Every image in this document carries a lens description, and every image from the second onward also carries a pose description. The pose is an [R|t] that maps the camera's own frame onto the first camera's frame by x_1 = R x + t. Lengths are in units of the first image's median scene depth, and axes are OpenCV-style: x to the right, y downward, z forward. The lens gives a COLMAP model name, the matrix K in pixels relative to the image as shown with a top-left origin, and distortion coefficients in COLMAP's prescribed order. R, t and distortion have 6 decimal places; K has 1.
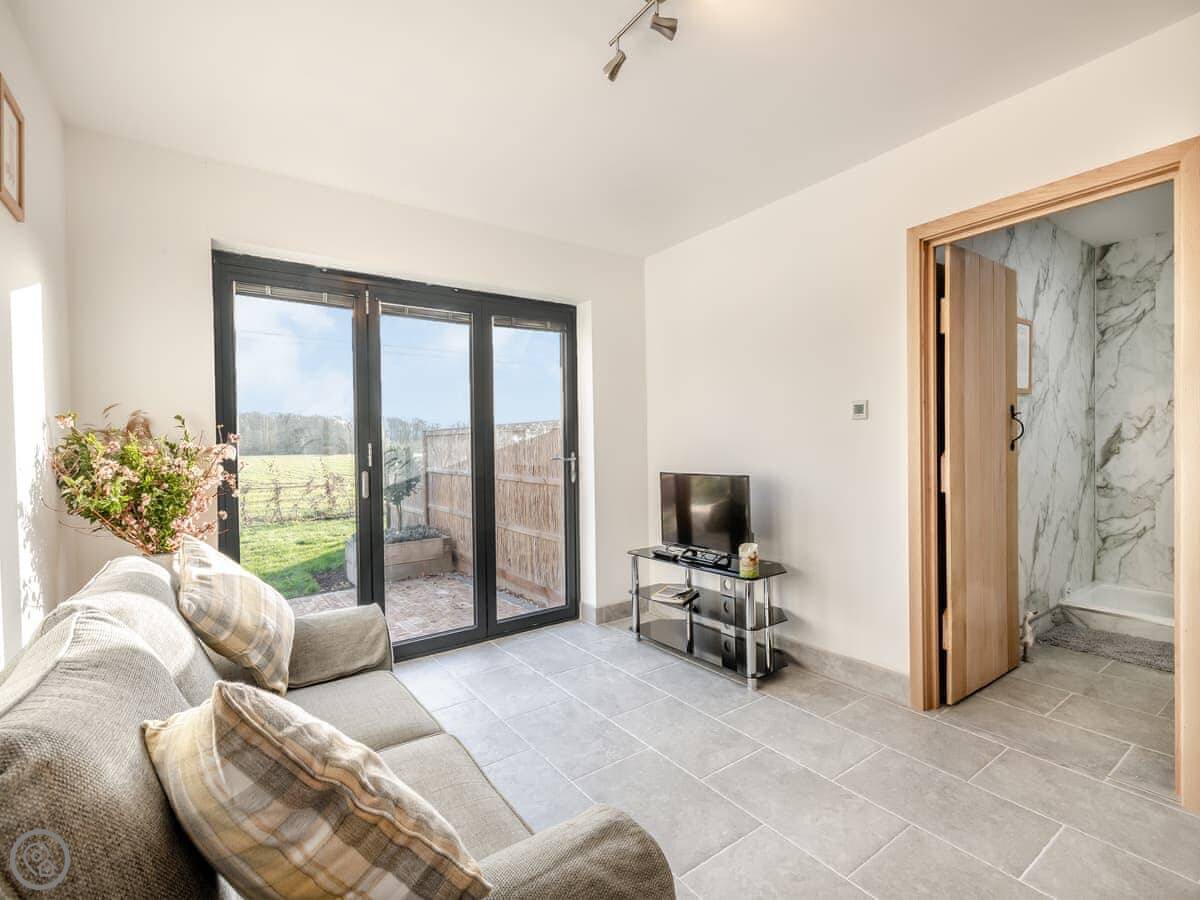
lens RADIAL K [[554.0, 0, 600.8], [0, 554.0, 451.7], [0, 0, 1]] dist [0.011669, -0.004001]
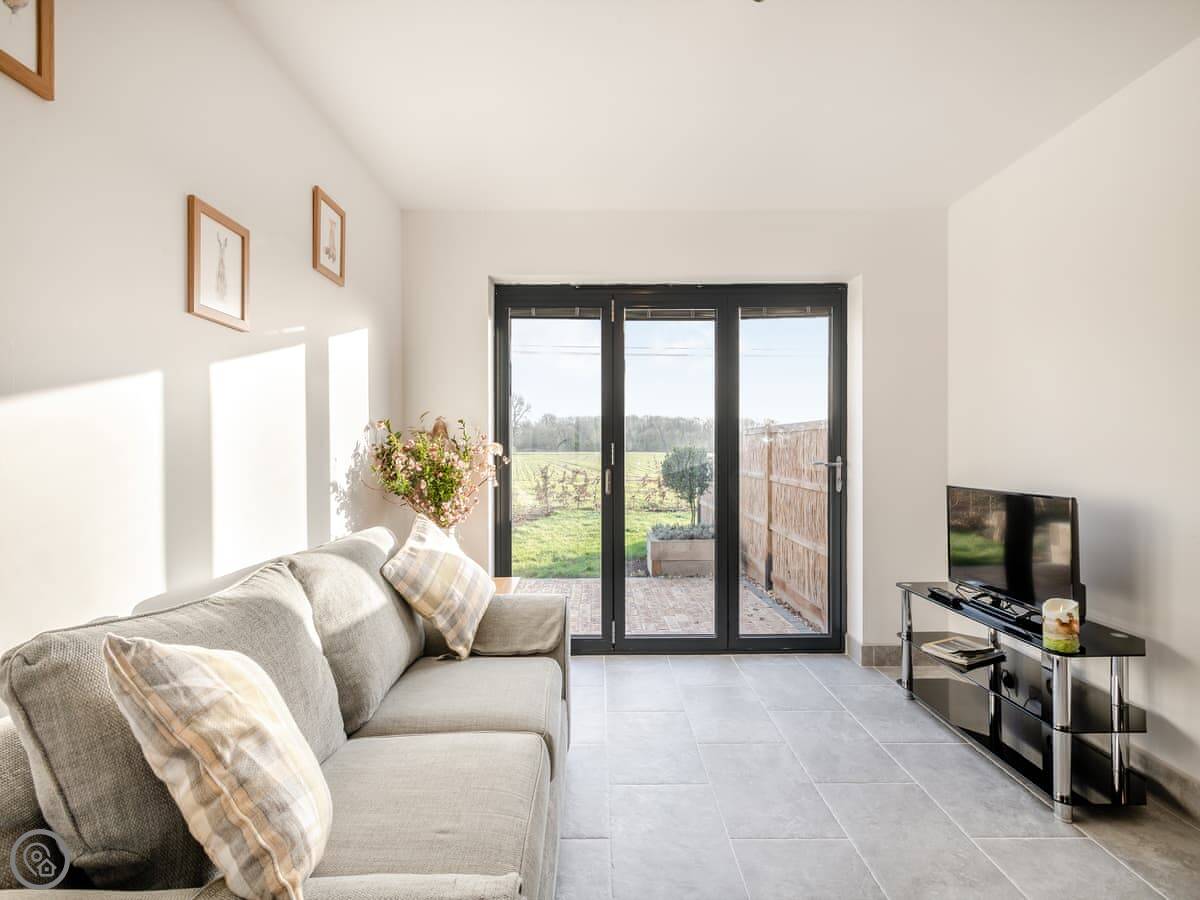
lens RADIAL K [[554.0, 0, 599.0], [0, 554.0, 450.7], [0, 0, 1]] dist [0.011669, -0.004001]
pose [[0.815743, 0.018505, -0.578118, 0.272263], [-0.019567, 0.999799, 0.004394, -0.007457], [0.578083, 0.007728, 0.815942, 0.178015]]
